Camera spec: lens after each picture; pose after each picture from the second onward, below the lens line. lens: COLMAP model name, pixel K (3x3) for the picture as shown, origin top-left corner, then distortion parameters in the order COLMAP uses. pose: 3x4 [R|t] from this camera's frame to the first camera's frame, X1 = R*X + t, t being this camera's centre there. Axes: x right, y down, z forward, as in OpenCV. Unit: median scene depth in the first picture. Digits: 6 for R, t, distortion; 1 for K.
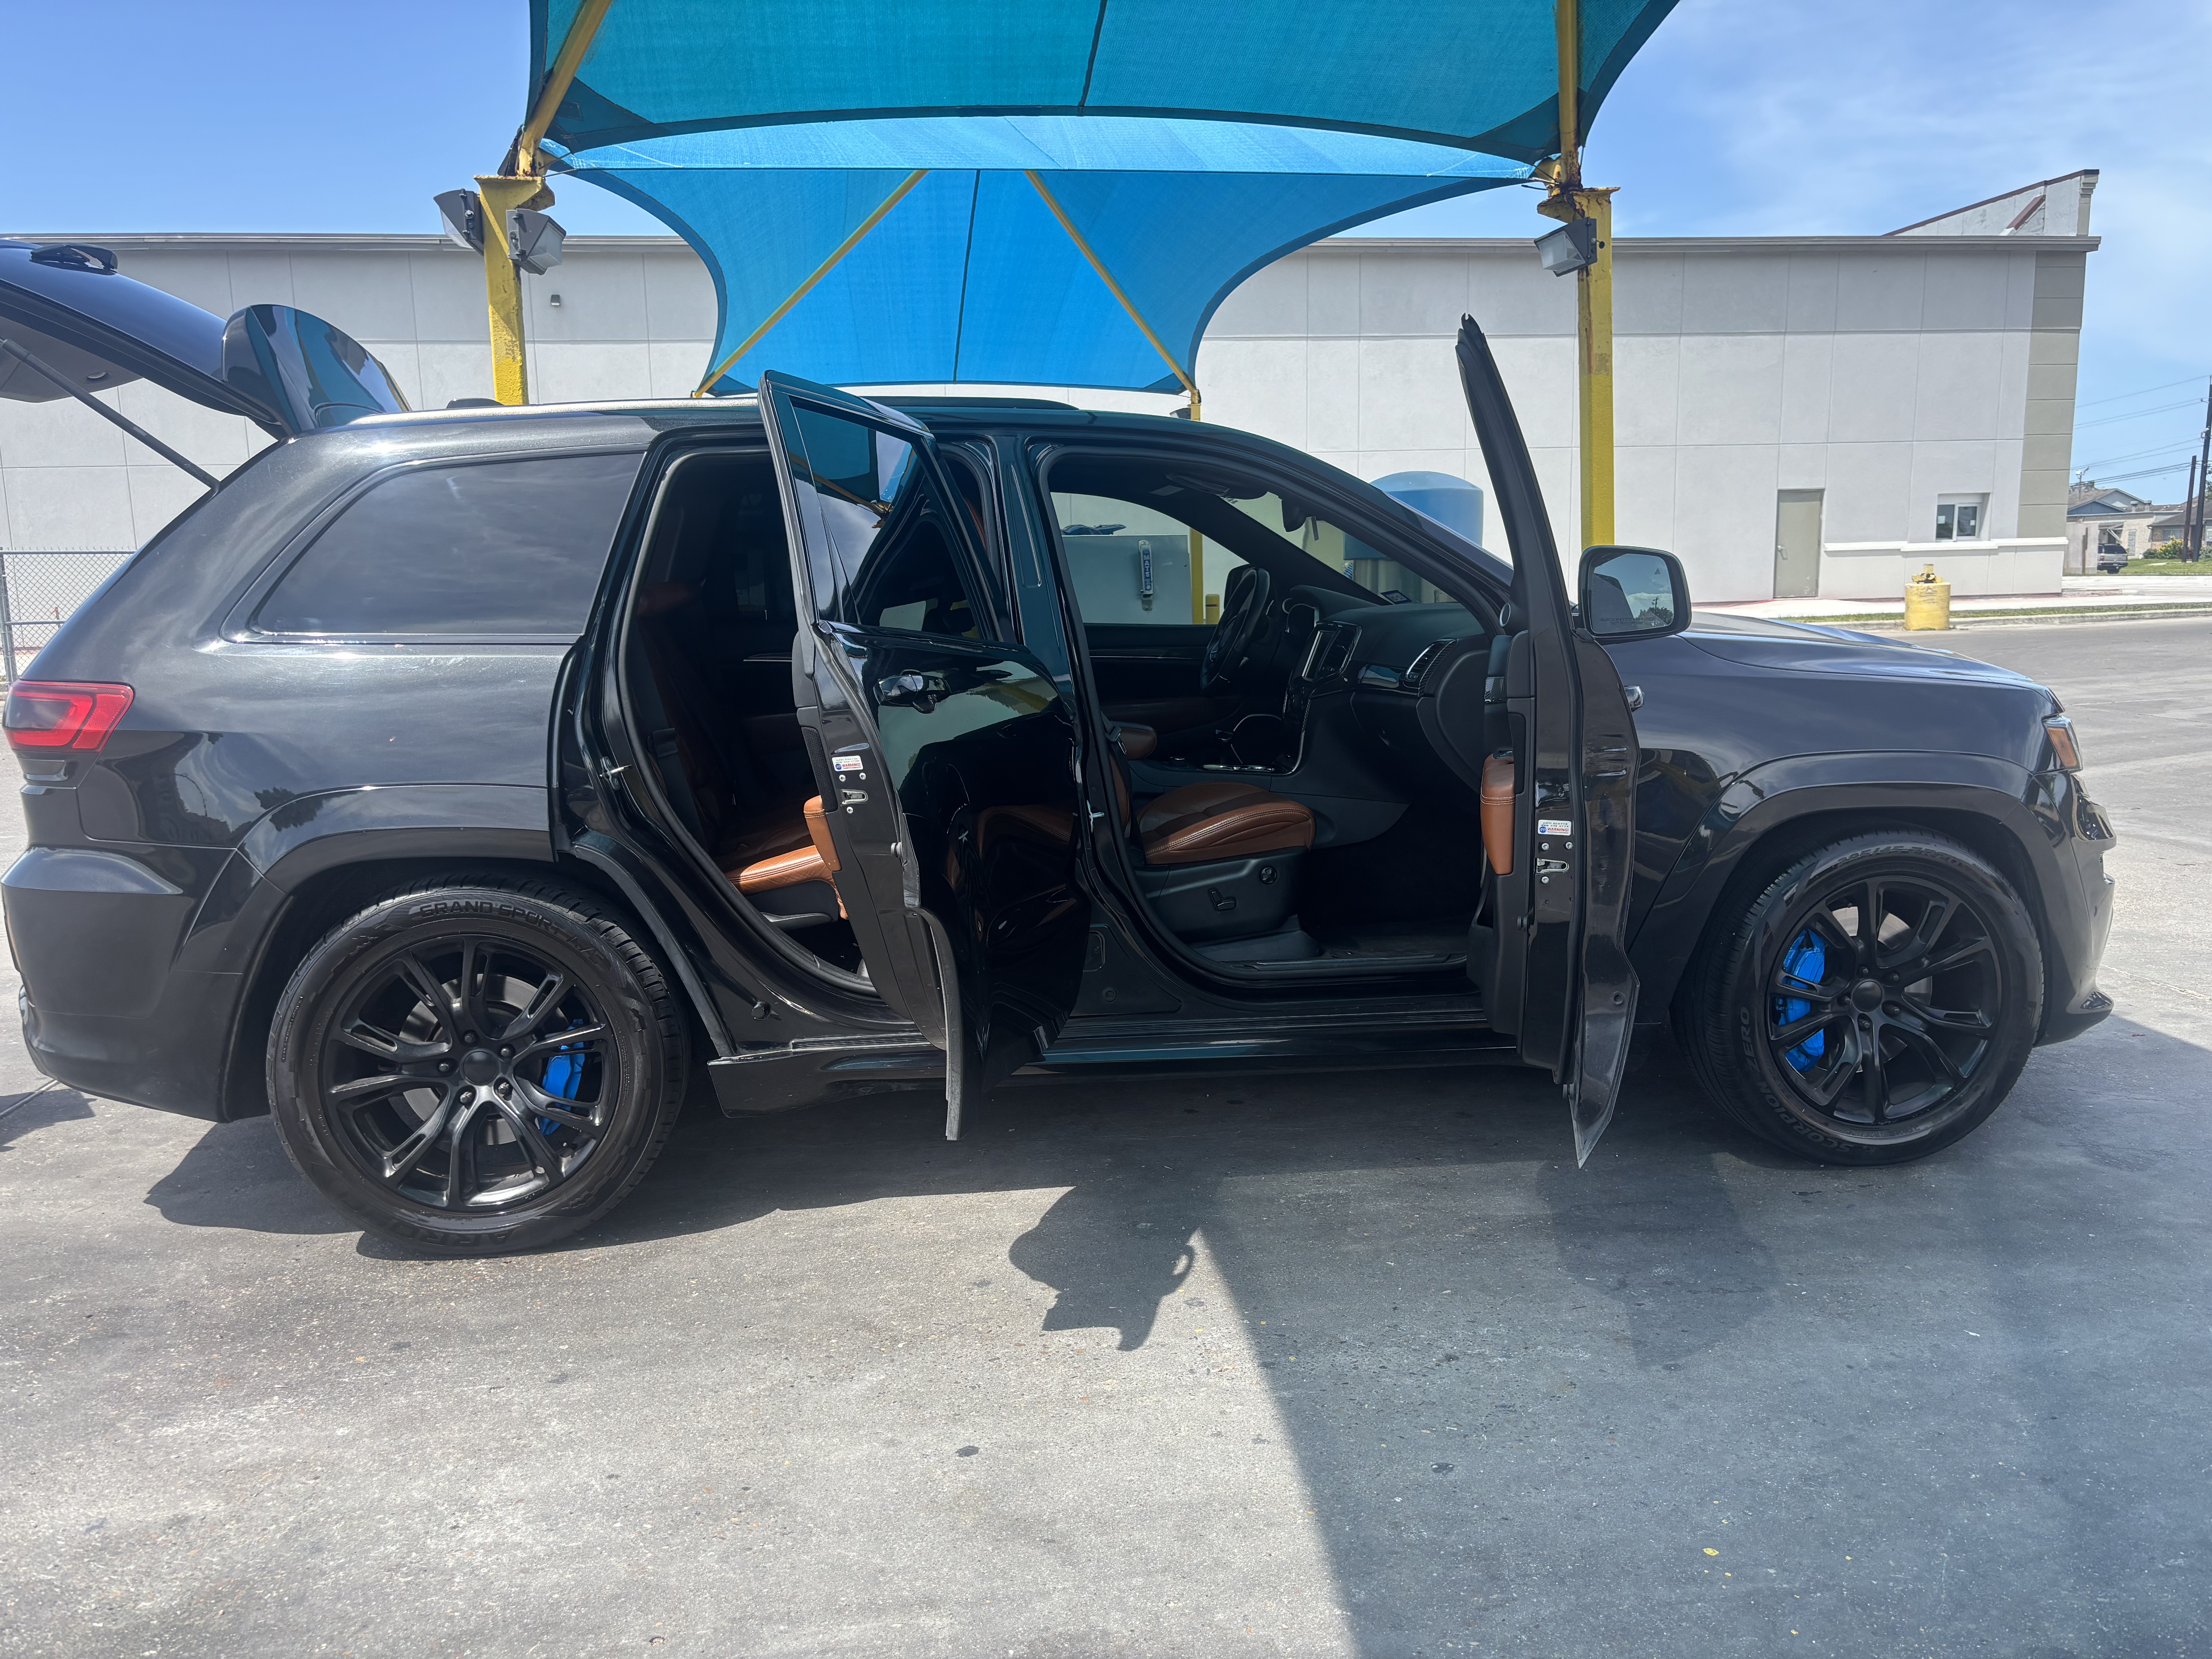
lens RADIAL K [[1675.2, 0, 1106.0], [0, 1675.2, 829.5], [0, 0, 1]] dist [0.011774, 0.009270]
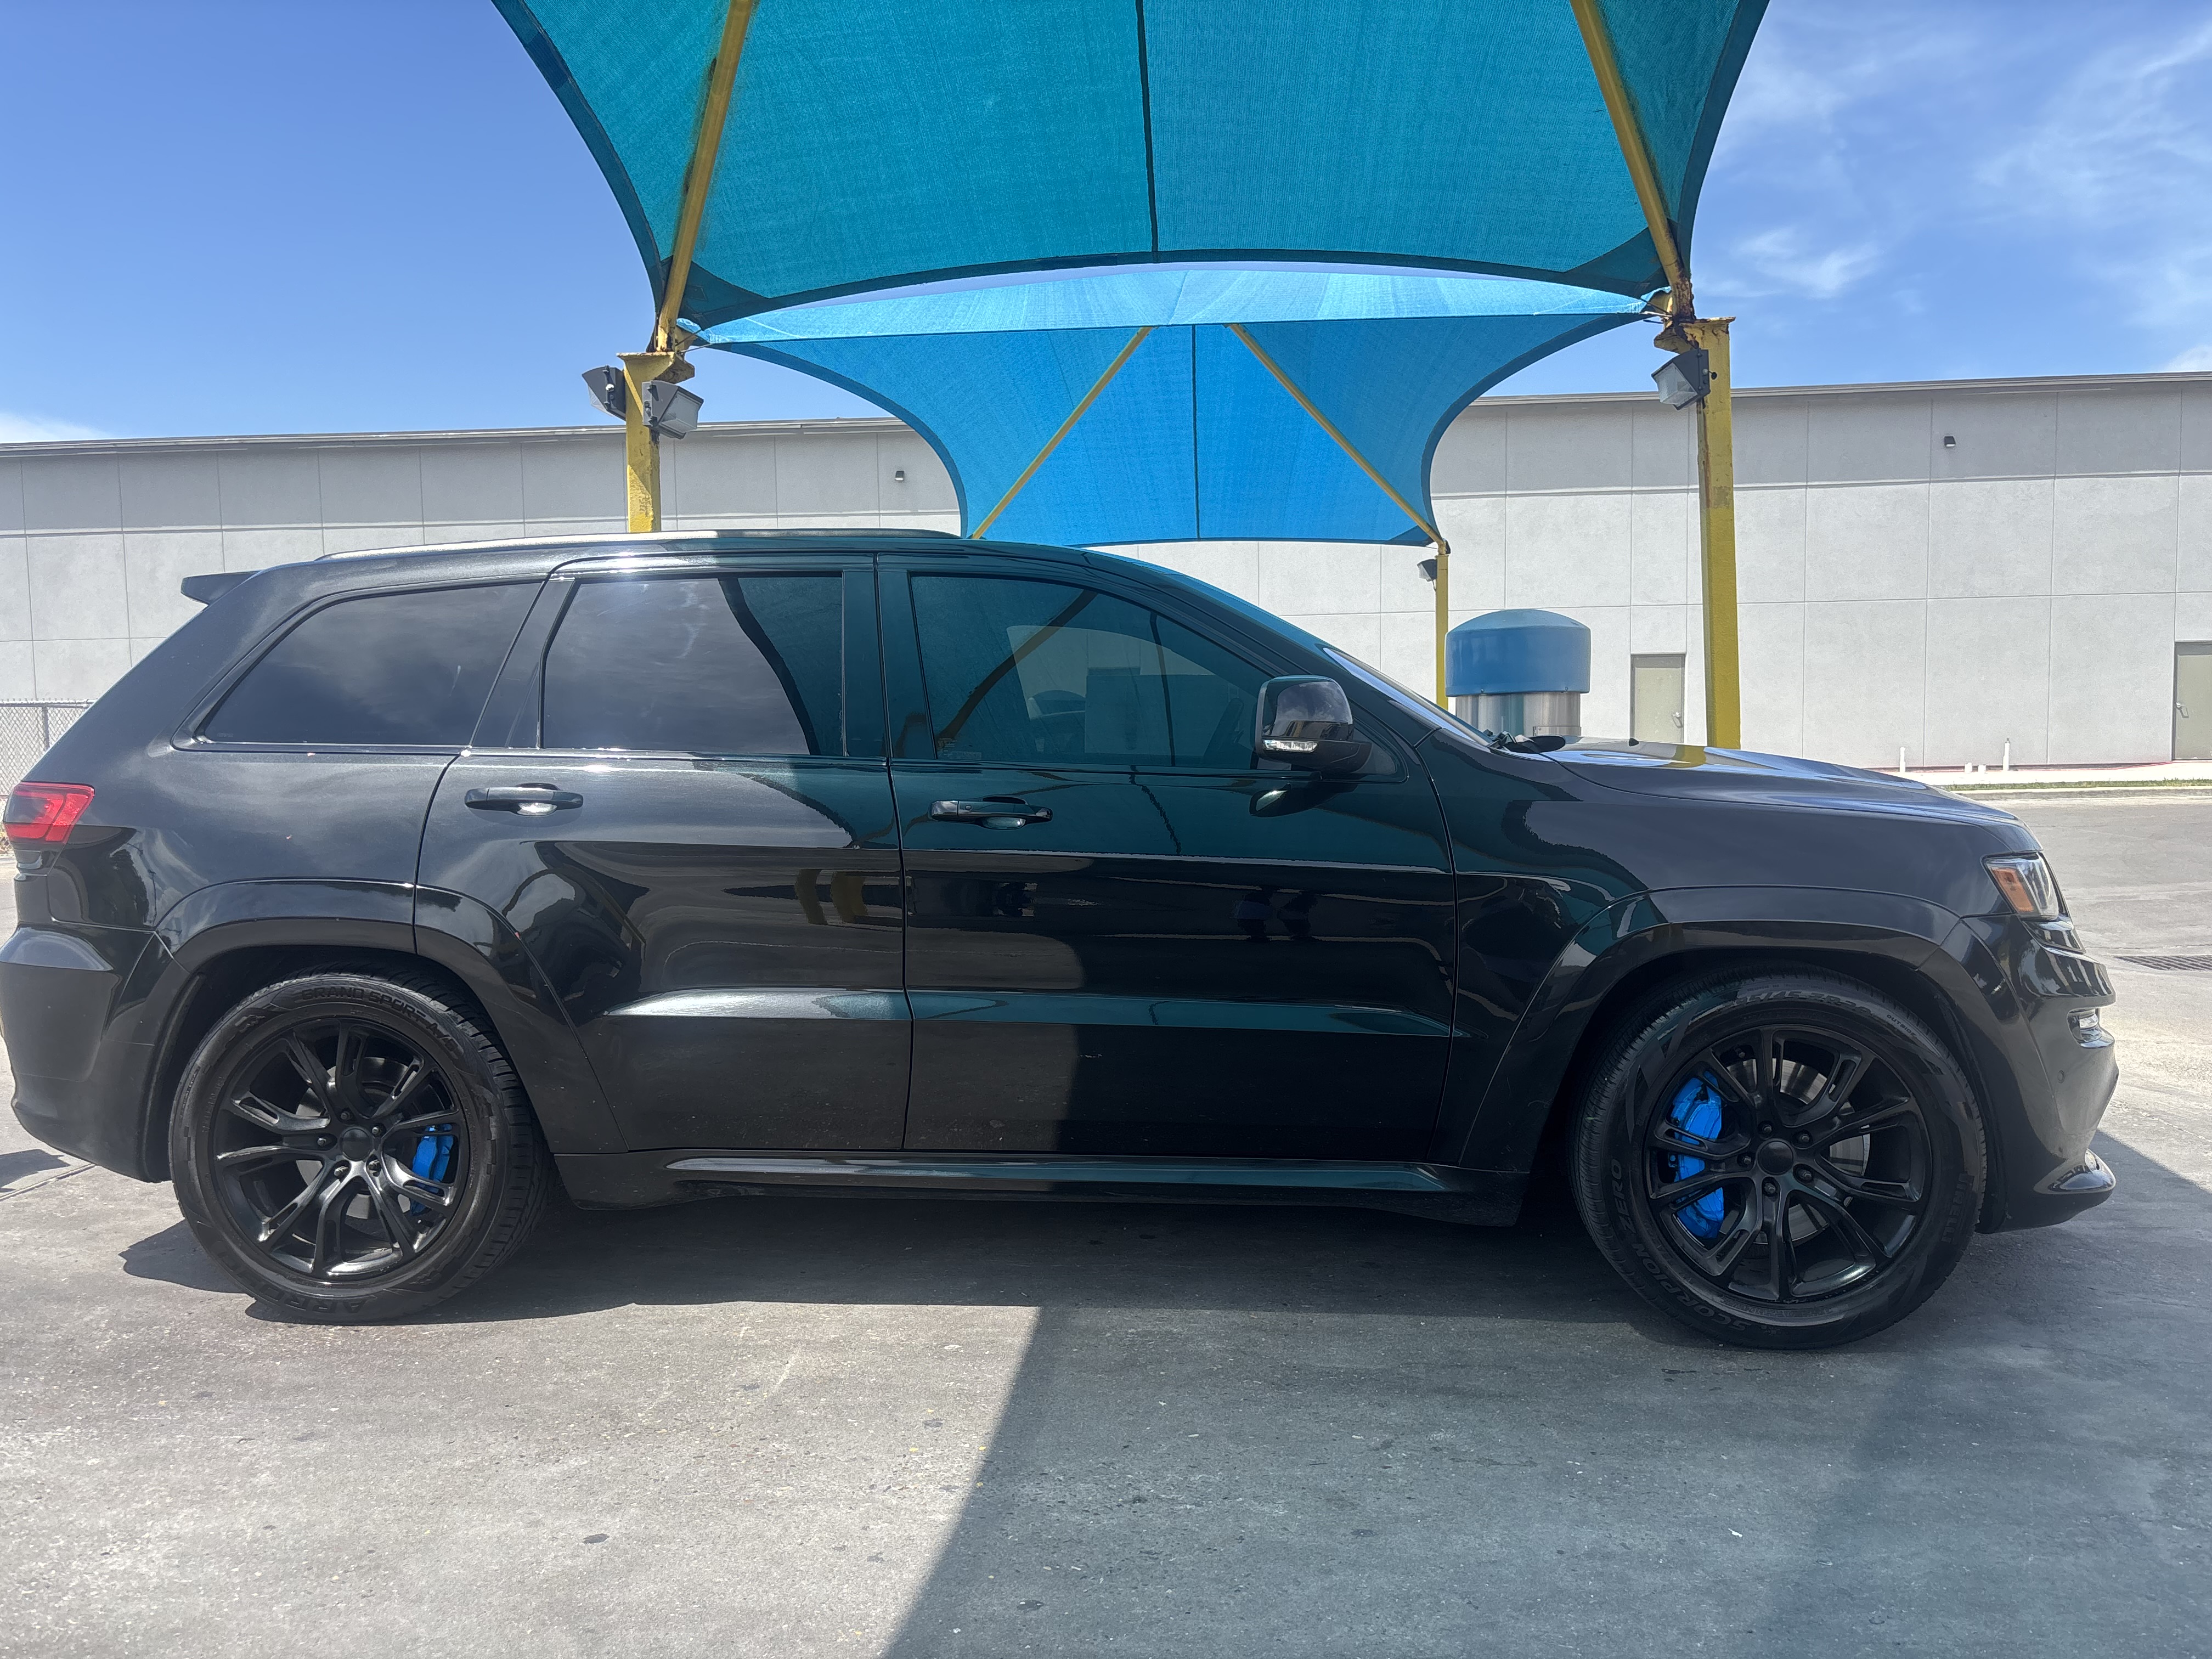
lens RADIAL K [[1689.8, 0, 1210.6], [0, 1689.8, 838.4], [0, 0, 1]] dist [0.027827, -0.023598]
pose [[0.977540, 0.017682, -0.210006, 0.351751], [-0.037337, 0.995241, -0.090002, 0.022074], [0.207416, 0.095821, 0.973549, 0.031746]]
